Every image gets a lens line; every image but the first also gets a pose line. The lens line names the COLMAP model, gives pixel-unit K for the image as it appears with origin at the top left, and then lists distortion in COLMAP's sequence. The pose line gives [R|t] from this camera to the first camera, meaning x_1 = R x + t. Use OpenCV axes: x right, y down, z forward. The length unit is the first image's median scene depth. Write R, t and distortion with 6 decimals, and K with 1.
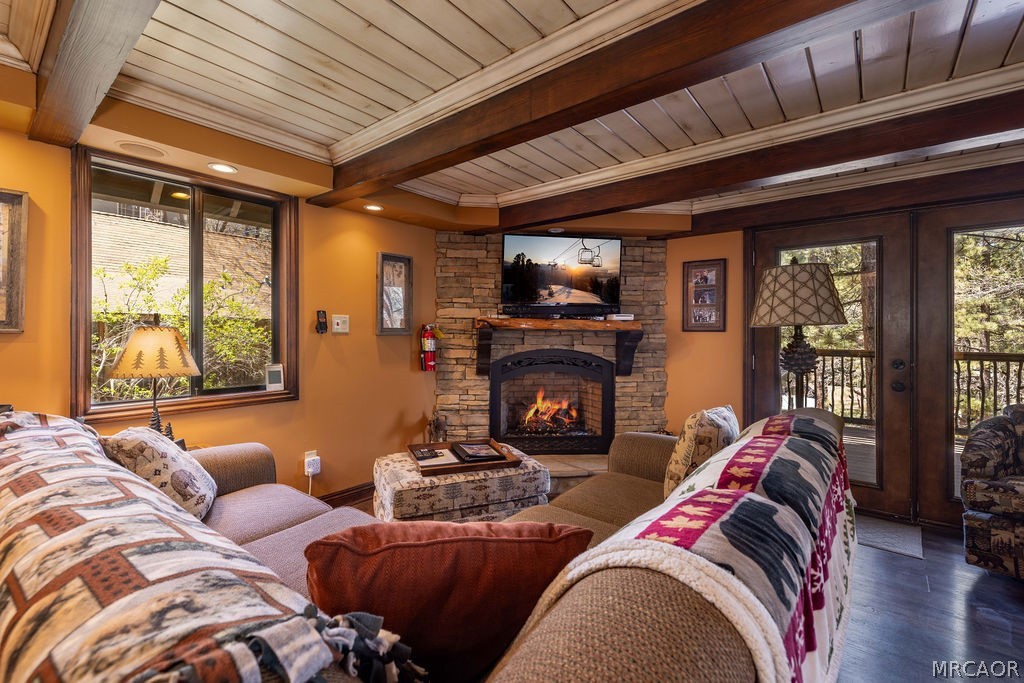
lens RADIAL K [[436.9, 0, 507.7], [0, 436.9, 331.0], [0, 0, 1]] dist [0.004909, -0.000569]
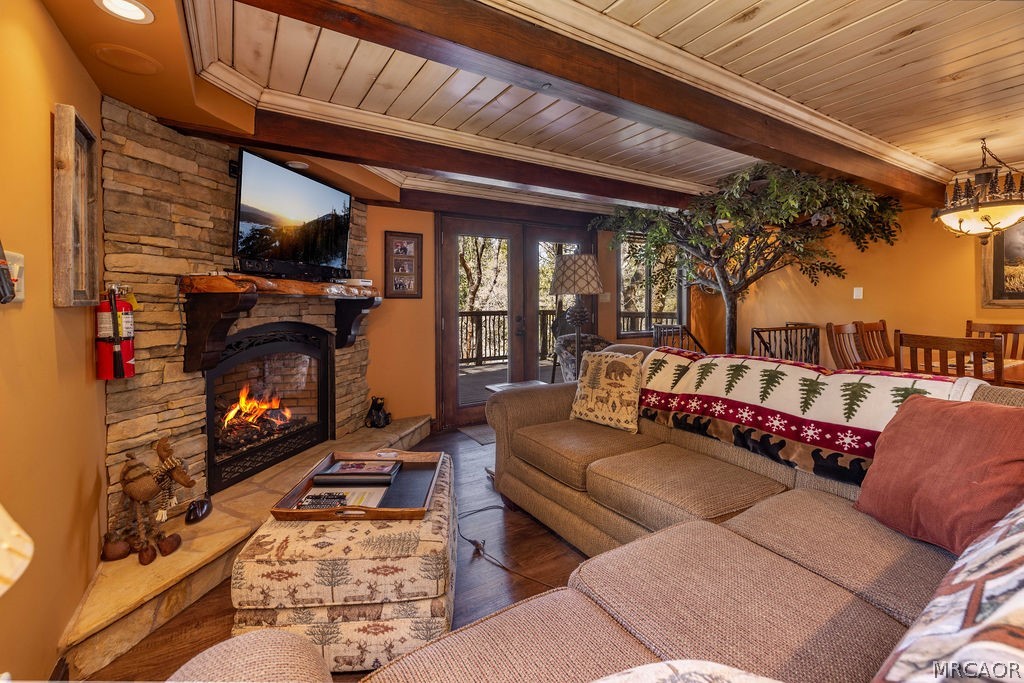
lens RADIAL K [[436.9, 0, 480.5], [0, 436.9, 307.5], [0, 0, 1]] dist [0.004909, -0.000569]
pose [[0.350472, -0.019872, 0.936362, -0.688173], [0.001171, 0.999783, 0.020780, 0.002554], [-0.936573, -0.006187, 0.350419, 0.611264]]
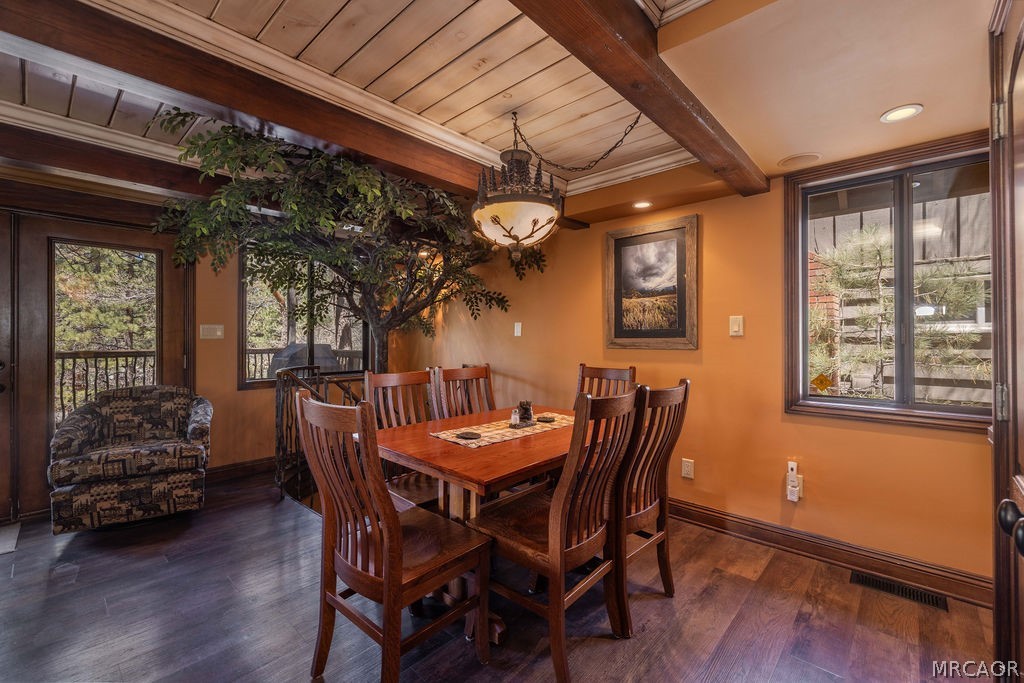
lens RADIAL K [[436.9, 0, 498.9], [0, 436.9, 335.4], [0, 0, 1]] dist [0.004909, -0.000569]
pose [[0.063228, -0.003530, 0.997993, -0.013335], [-0.005728, 0.999976, 0.003900, -0.000910], [-0.997983, -0.005963, 0.063207, -0.177171]]
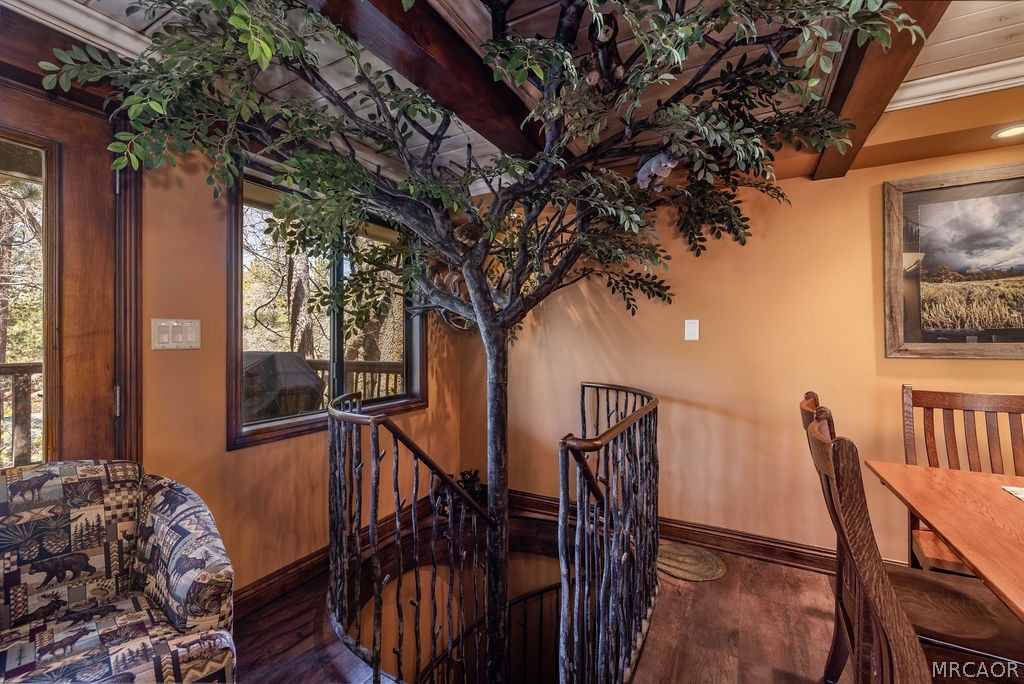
lens RADIAL K [[436.9, 0, 500.9], [0, 436.9, 334.7], [0, 0, 1]] dist [0.004909, -0.000569]
pose [[-0.183610, 0.002948, 0.982995, 0.540487], [-0.002777, 0.999990, -0.003518, -0.000548], [-0.982995, -0.003376, -0.183600, 0.421095]]
